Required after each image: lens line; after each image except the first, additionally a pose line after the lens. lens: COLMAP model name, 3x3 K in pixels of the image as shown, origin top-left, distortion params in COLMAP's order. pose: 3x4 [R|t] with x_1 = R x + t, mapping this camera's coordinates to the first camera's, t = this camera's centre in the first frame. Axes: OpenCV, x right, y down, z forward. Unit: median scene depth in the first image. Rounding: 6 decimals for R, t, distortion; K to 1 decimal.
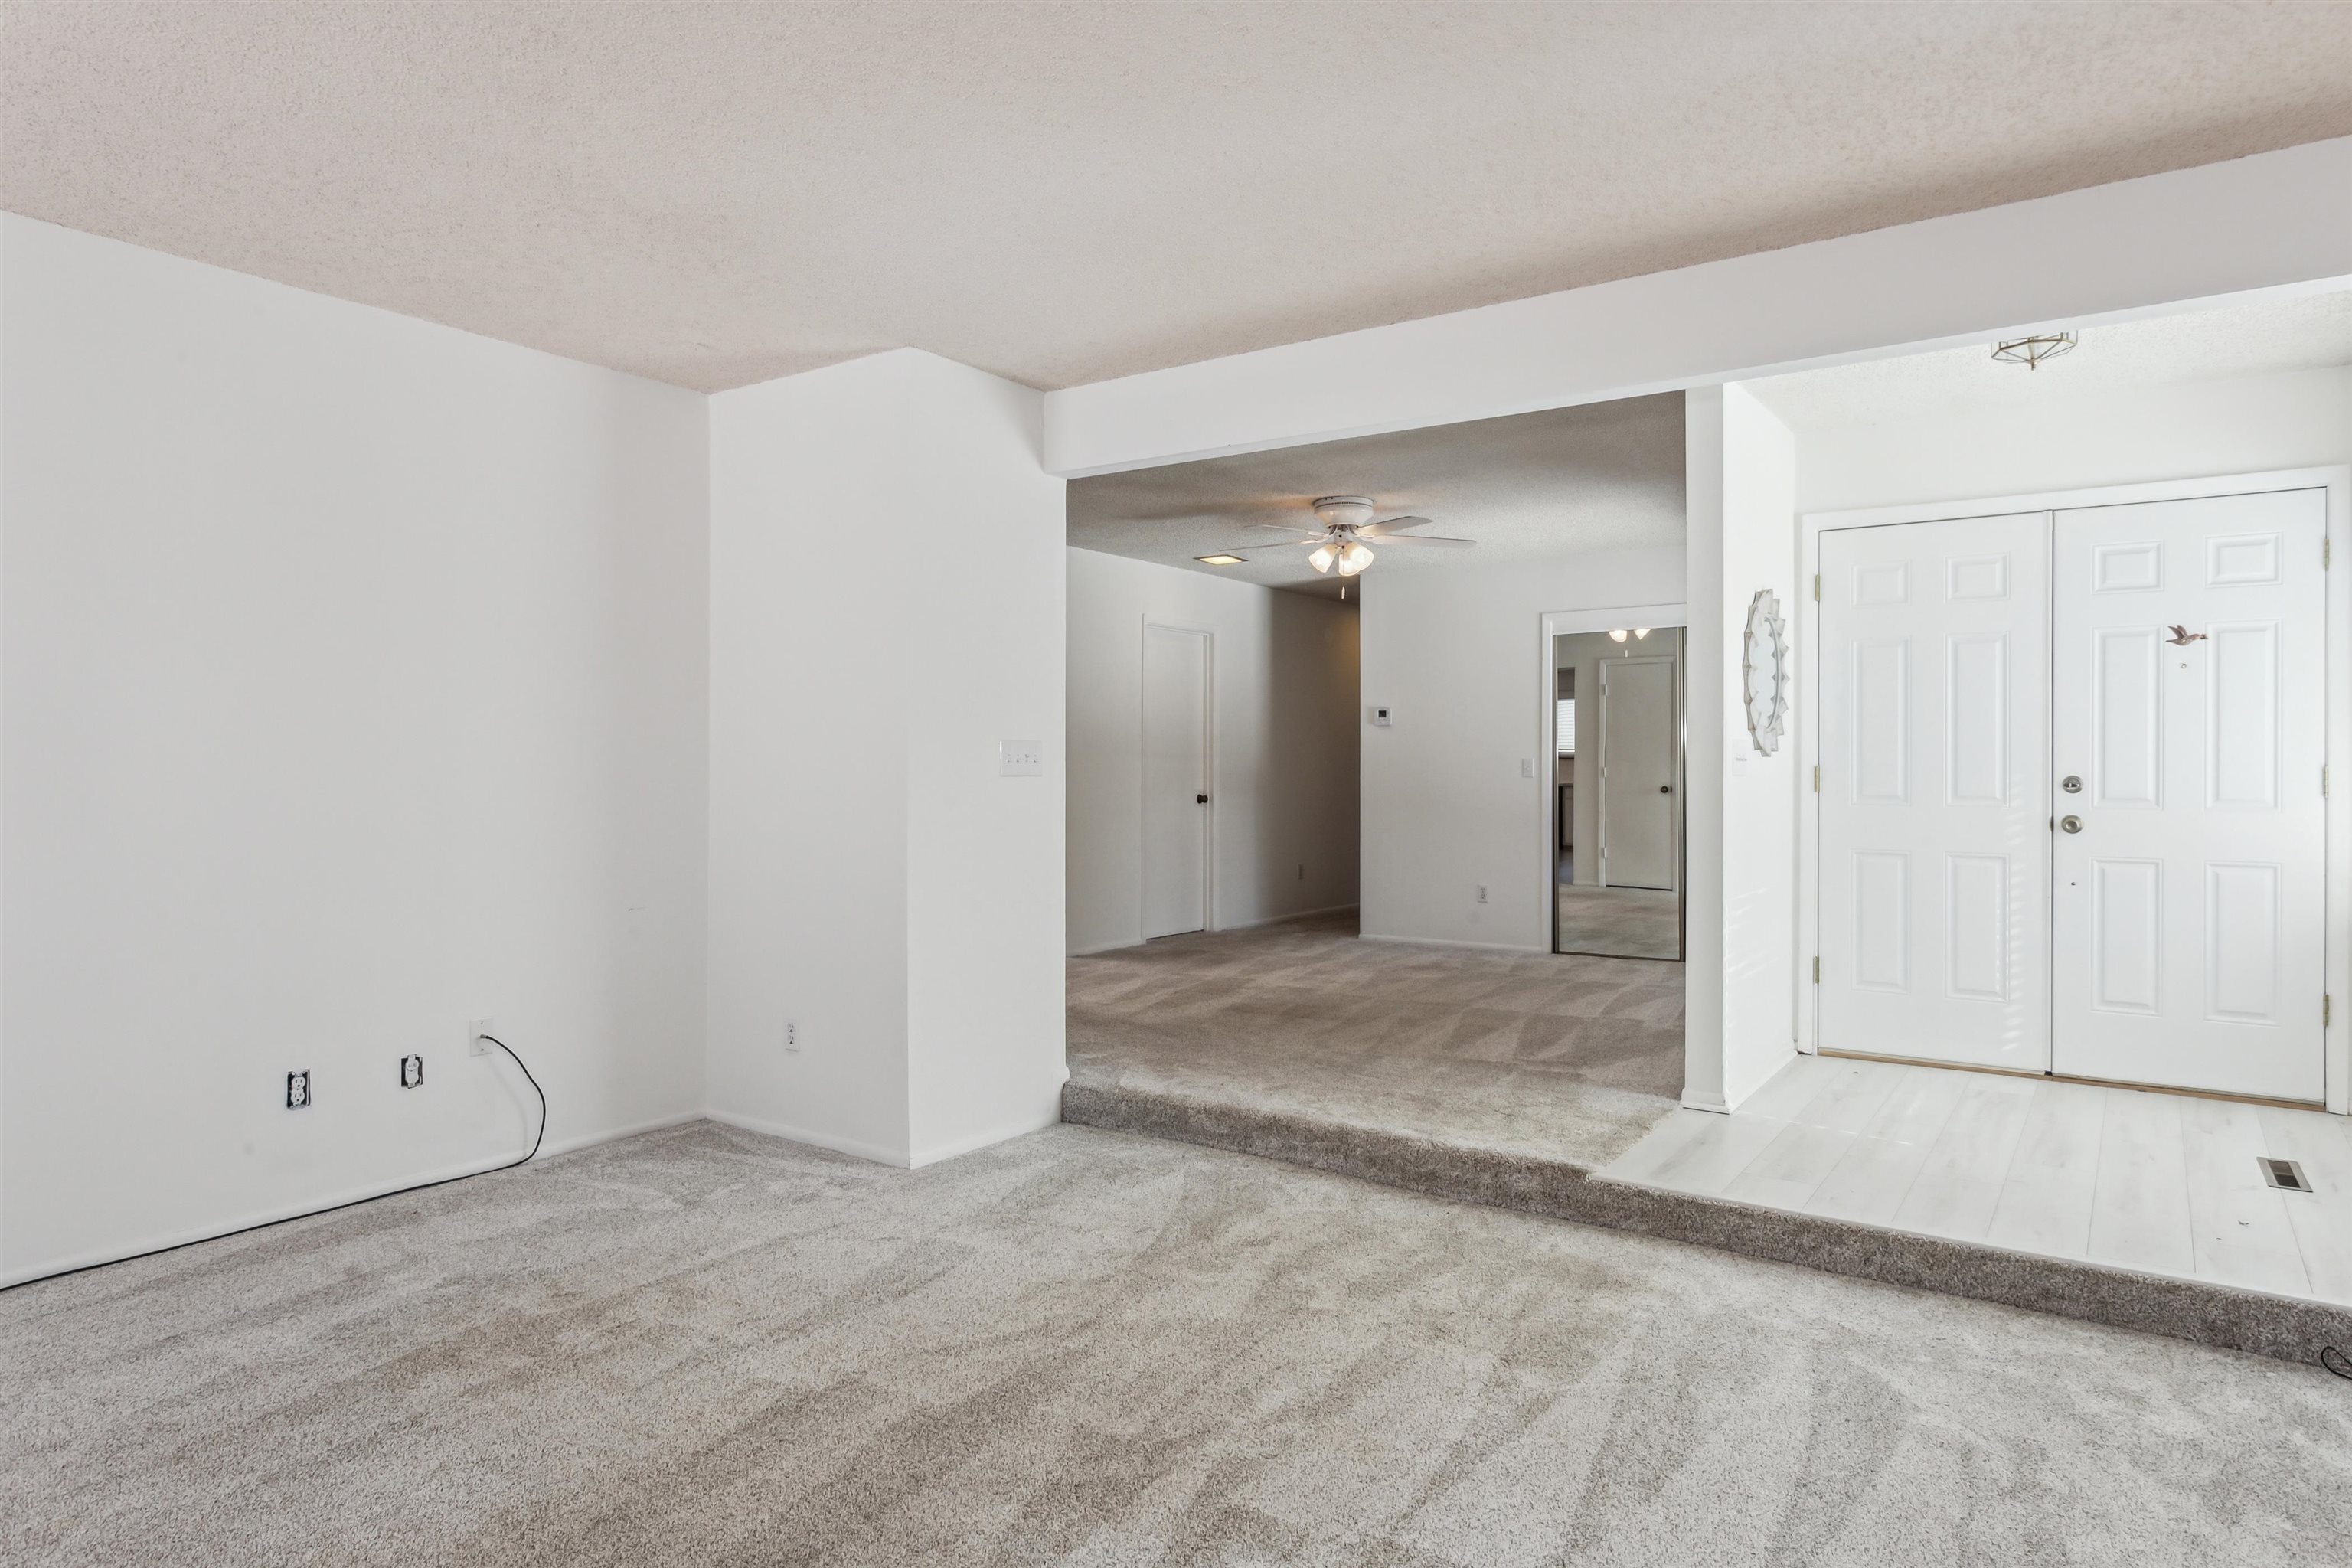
lens RADIAL K [[1368.6, 0, 1206.0], [0, 1368.6, 780.6], [0, 0, 1]] dist [-0.008913, 0.003882]
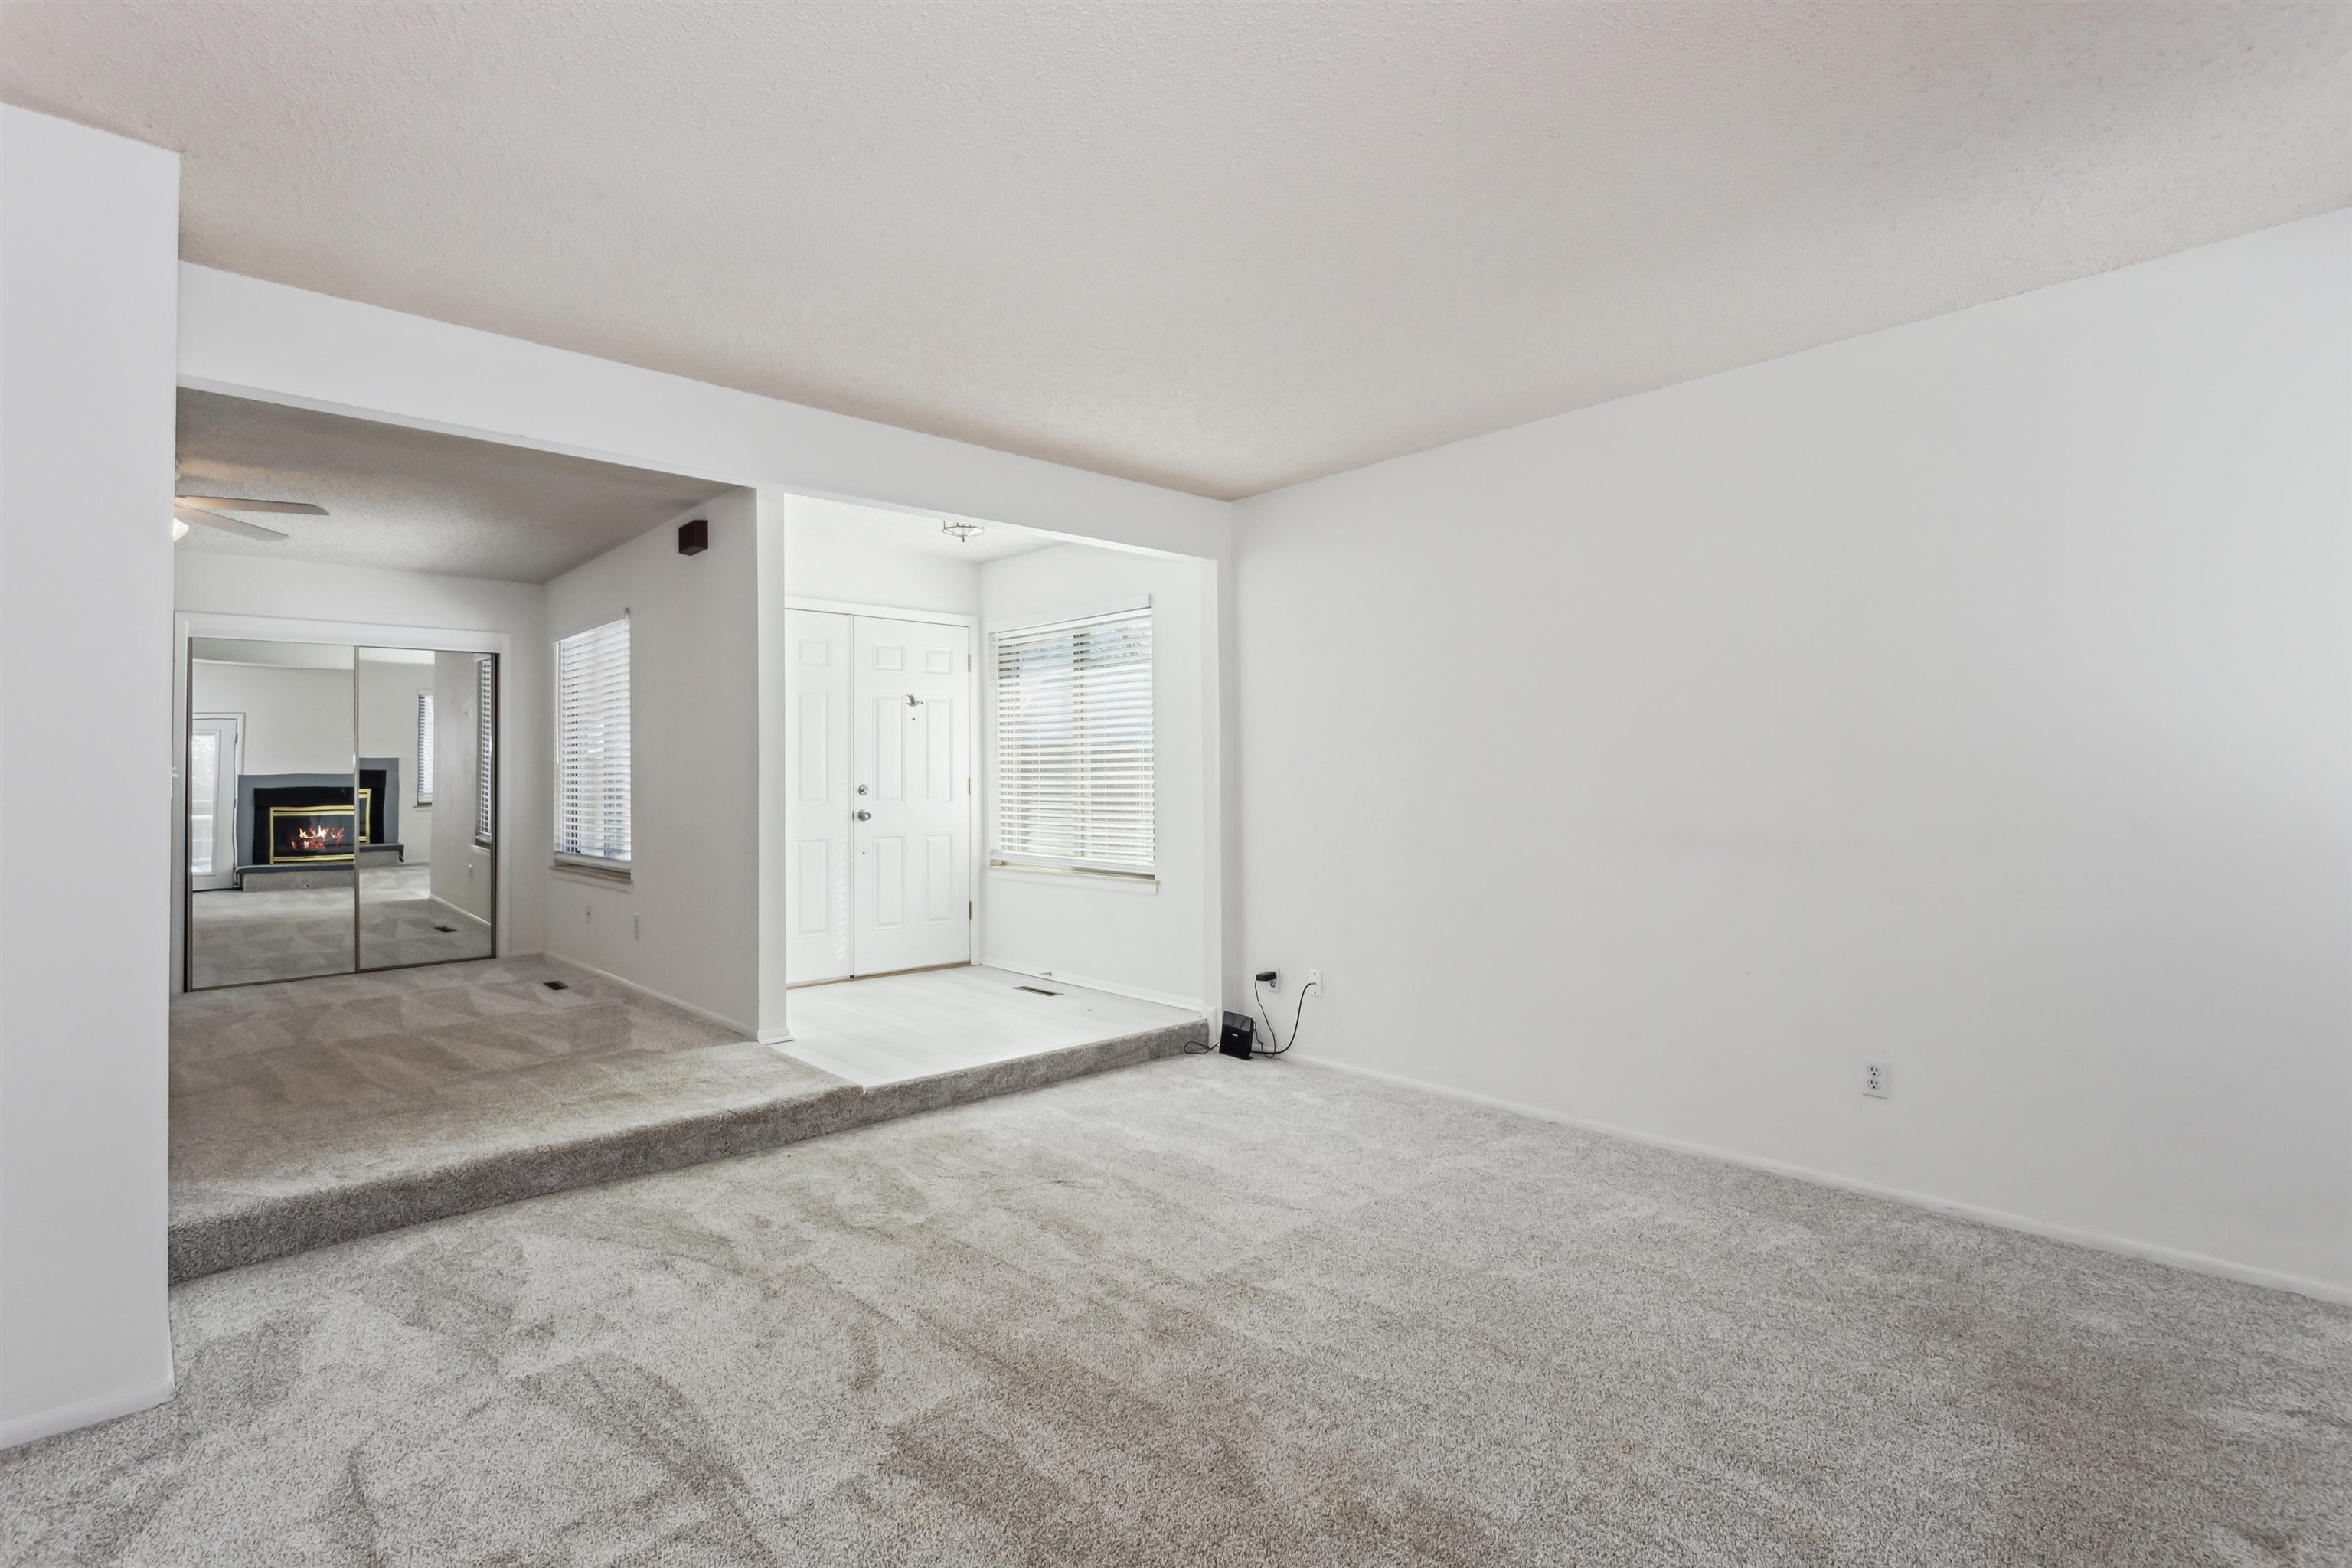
lens RADIAL K [[1121.9, 0, 1176.4], [0, 1121.9, 748.0], [0, 0, 1]] dist [0.000668, 0.000146]
pose [[0.222241, 0.024915, 0.974673, -0.752715], [0.016281, 0.999439, -0.029261, -0.002563], [-0.974856, 0.022372, 0.221710, 0.482456]]
